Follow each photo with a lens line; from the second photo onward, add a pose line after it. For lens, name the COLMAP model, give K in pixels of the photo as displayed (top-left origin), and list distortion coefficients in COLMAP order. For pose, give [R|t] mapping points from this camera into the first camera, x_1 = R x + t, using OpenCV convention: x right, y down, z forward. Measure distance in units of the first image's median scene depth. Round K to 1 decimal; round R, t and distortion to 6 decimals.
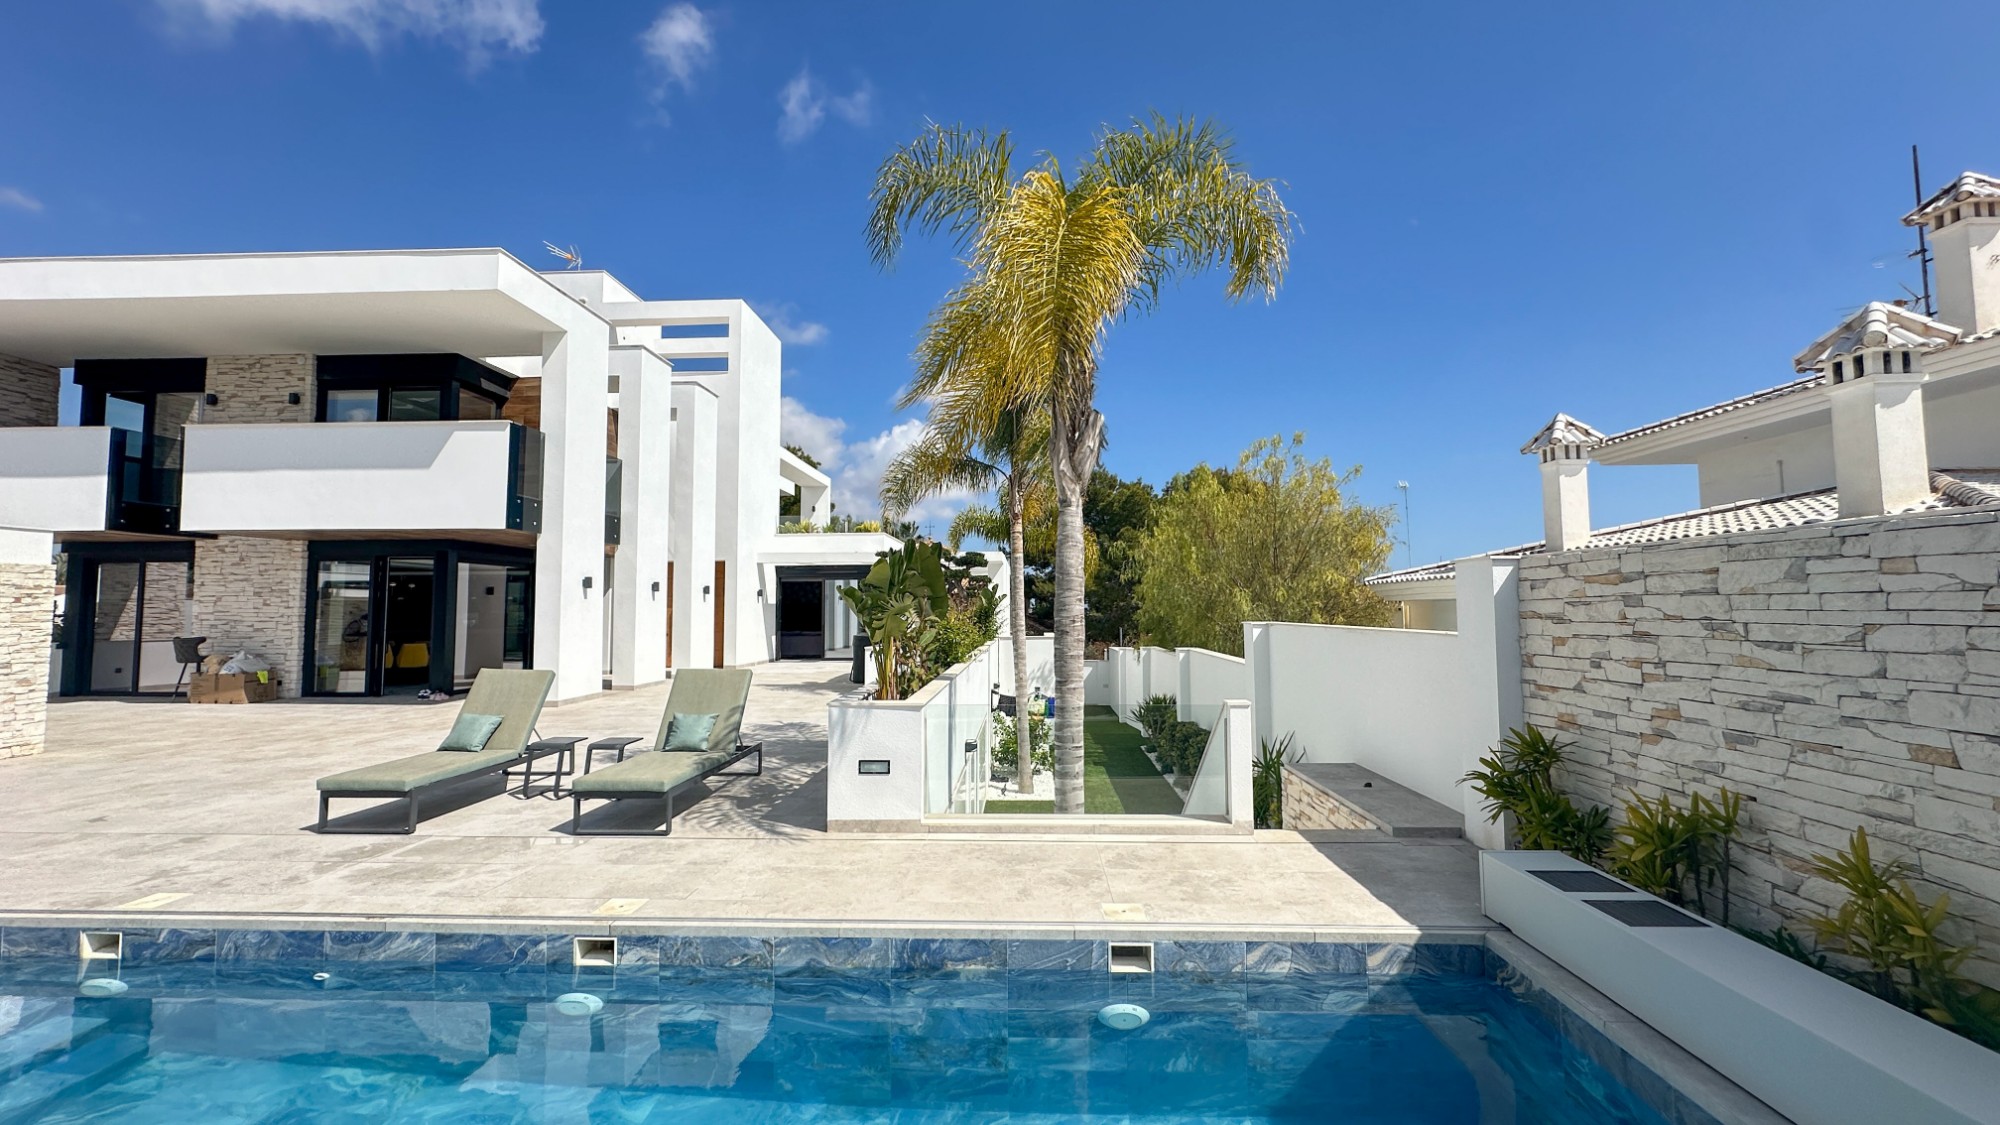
lens RADIAL K [[796.6, 0, 1001.0], [0, 796.6, 558.6], [0, 0, 1]] dist [-0.001251, 0.000416]
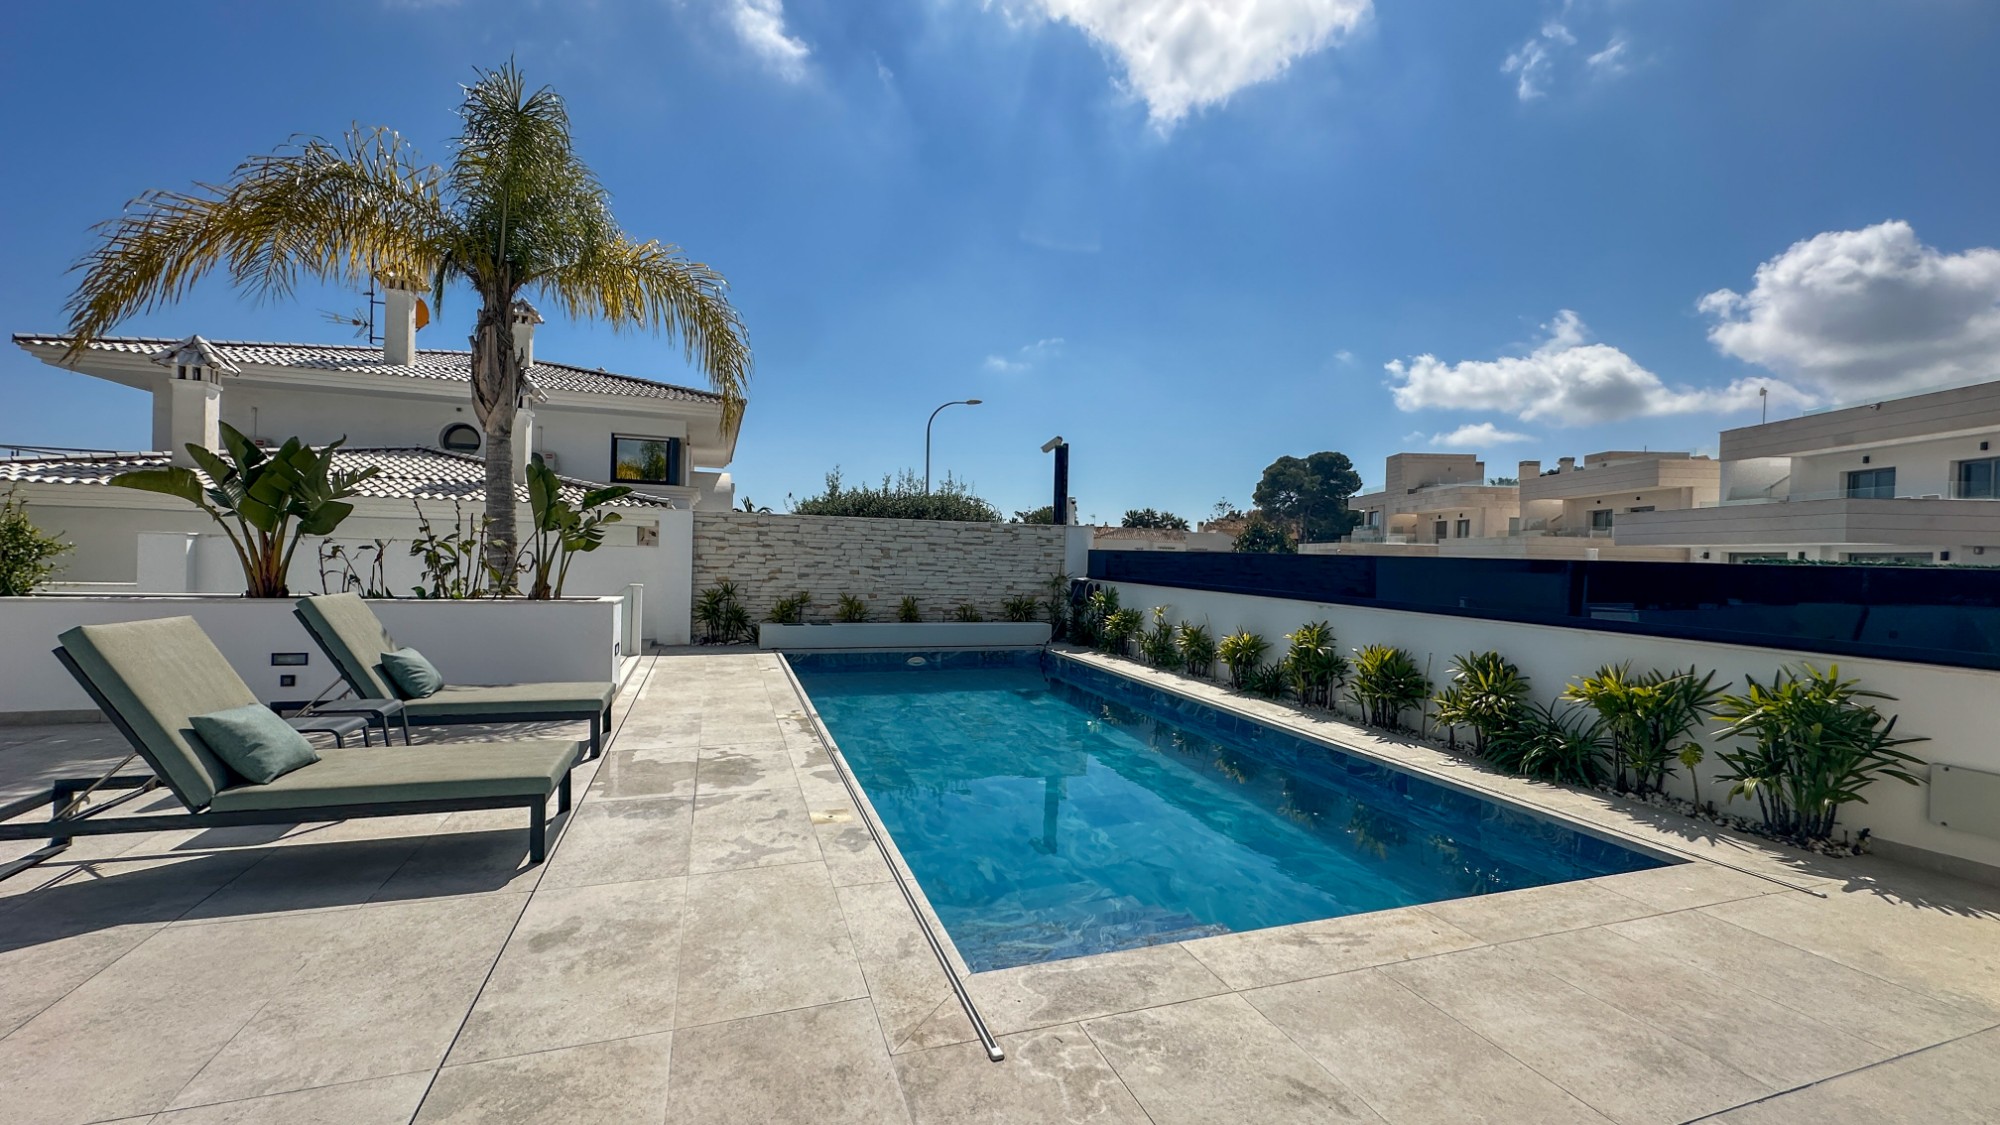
lens RADIAL K [[796.6, 0, 1001.0], [0, 796.6, 558.6], [0, 0, 1]] dist [-0.001251, 0.000416]
pose [[-0.374676, -0.014841, 0.927037, -0.667287], [-0.086910, 0.996031, -0.019181, 0.038125], [-0.923073, -0.087756, -0.374479, 0.393562]]
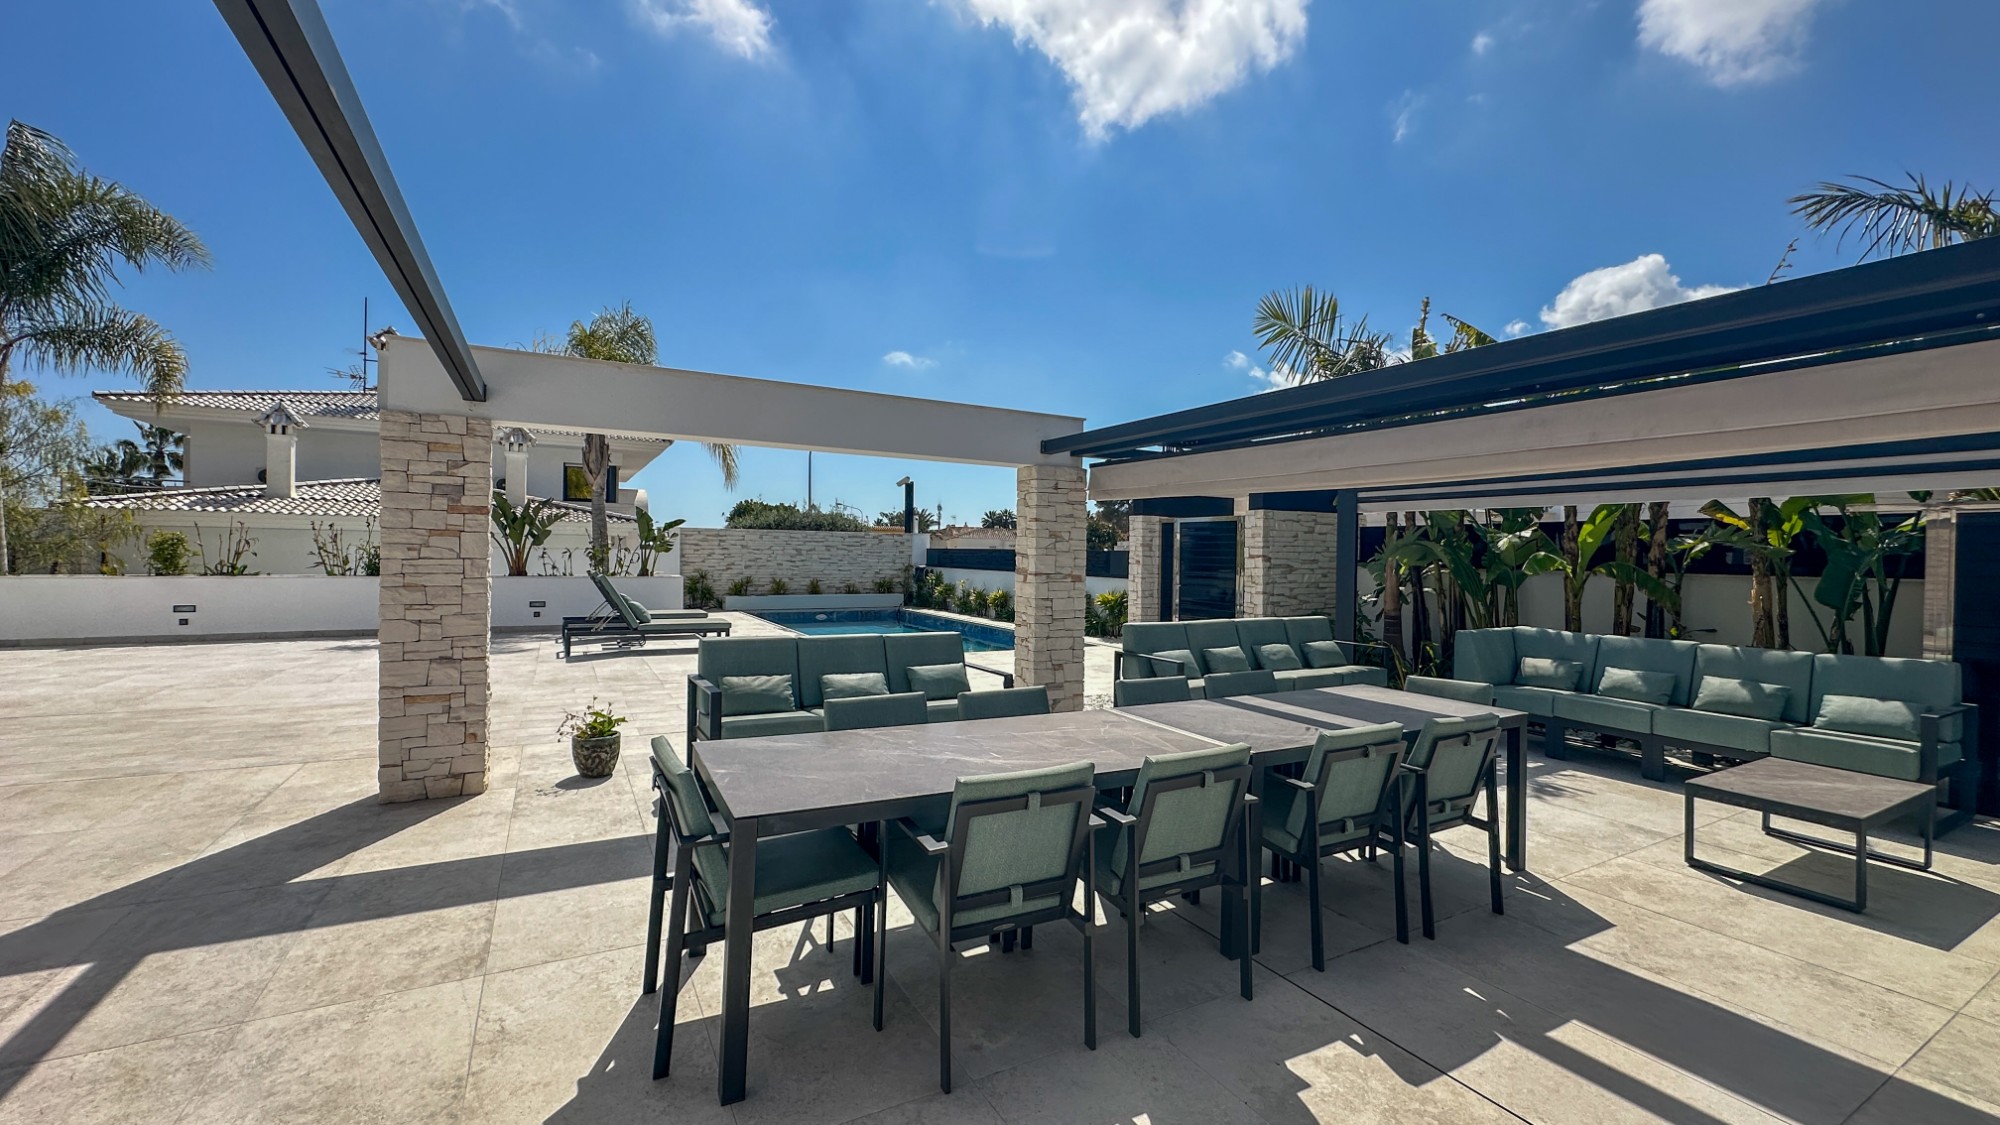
lens RADIAL K [[796.6, 0, 1001.0], [0, 796.6, 558.6], [0, 0, 1]] dist [-0.001251, 0.000416]
pose [[-0.524158, -0.009626, 0.851567, -1.221548], [-0.068454, 0.997177, -0.030864, 0.057712], [-0.848865, -0.074470, -0.523337, 0.627745]]
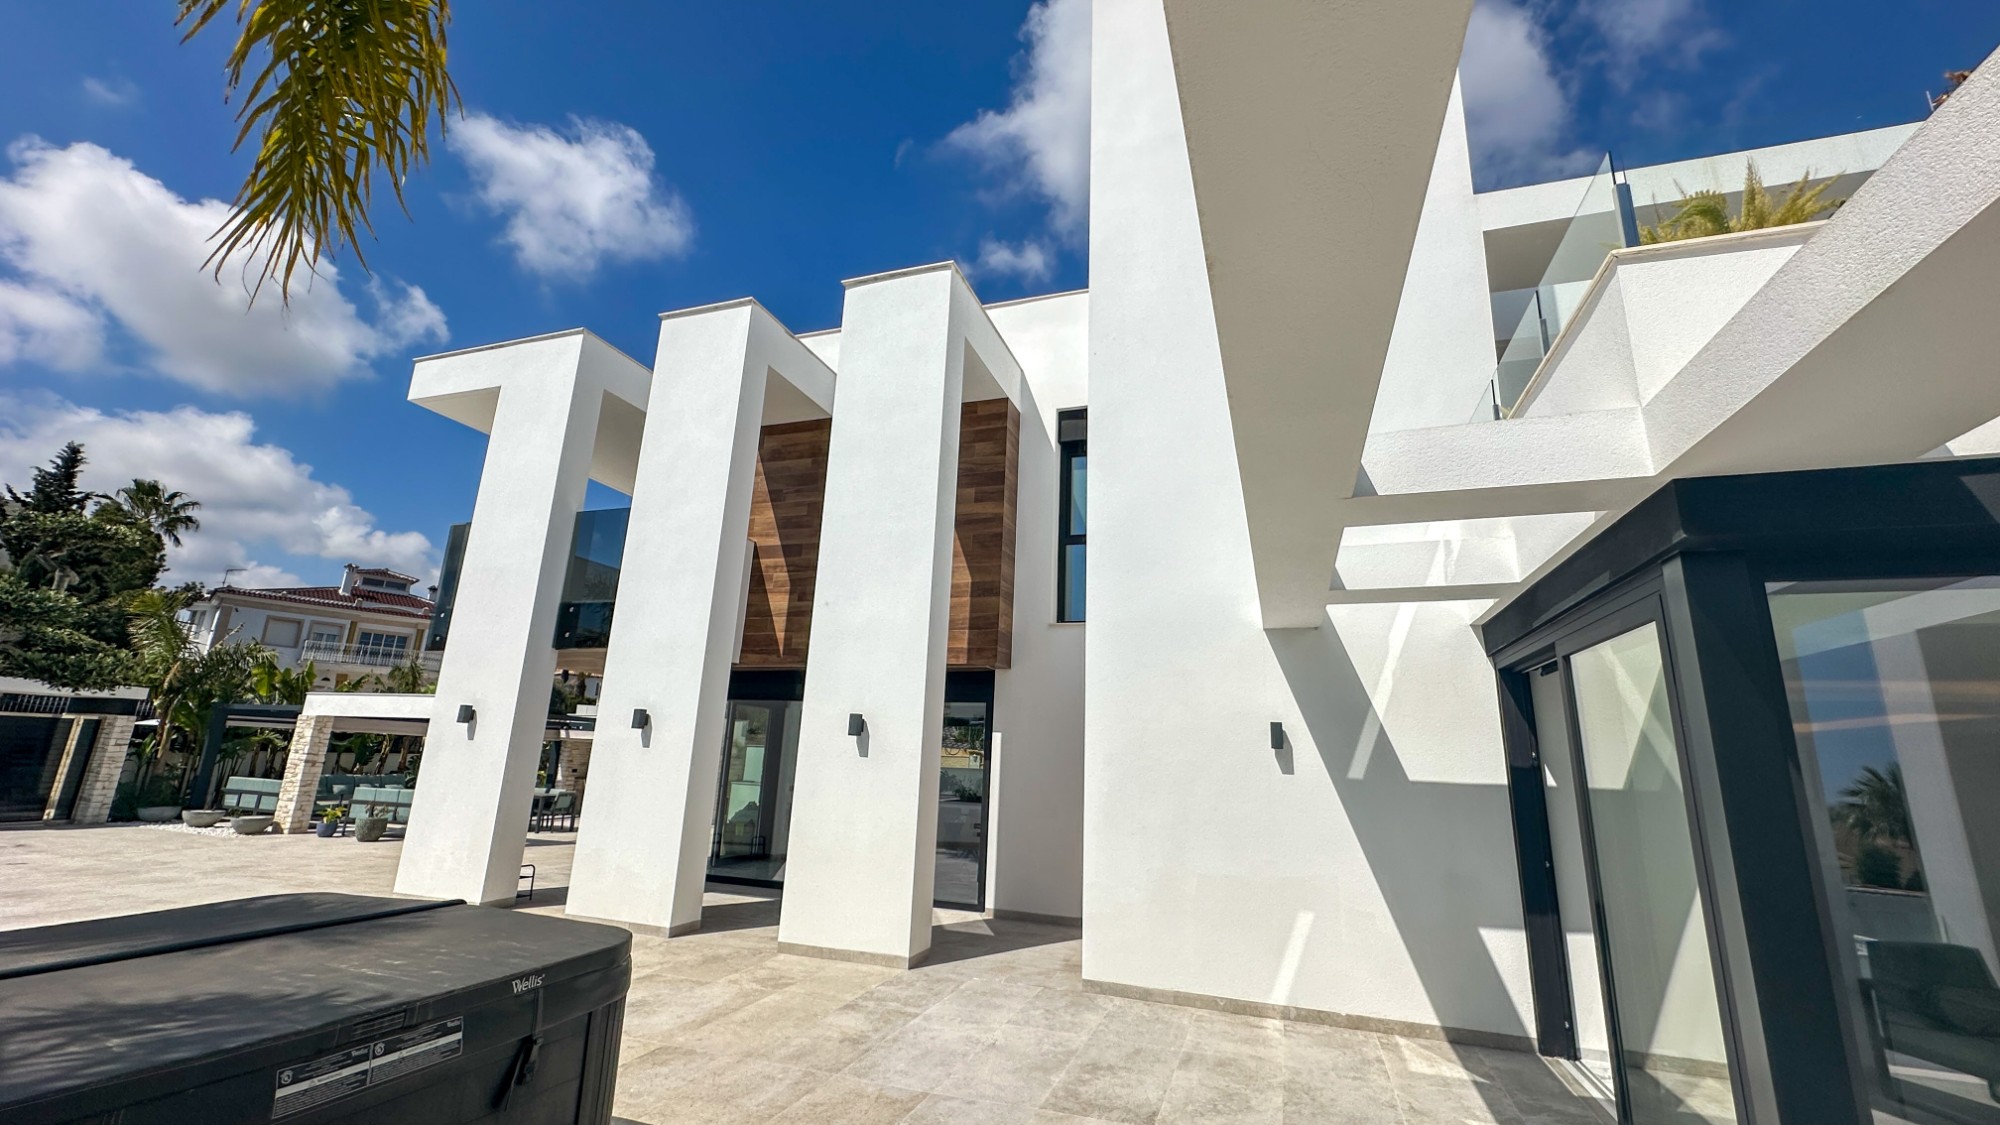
lens RADIAL K [[796.6, 0, 1001.0], [0, 796.6, 558.6], [0, 0, 1]] dist [-0.001251, 0.000416]
pose [[-0.287838, -0.242584, -0.926446, -0.005567], [0.023278, 0.965329, -0.259997, 0.087203], [0.957396, -0.096403, -0.272212, 1.610833]]
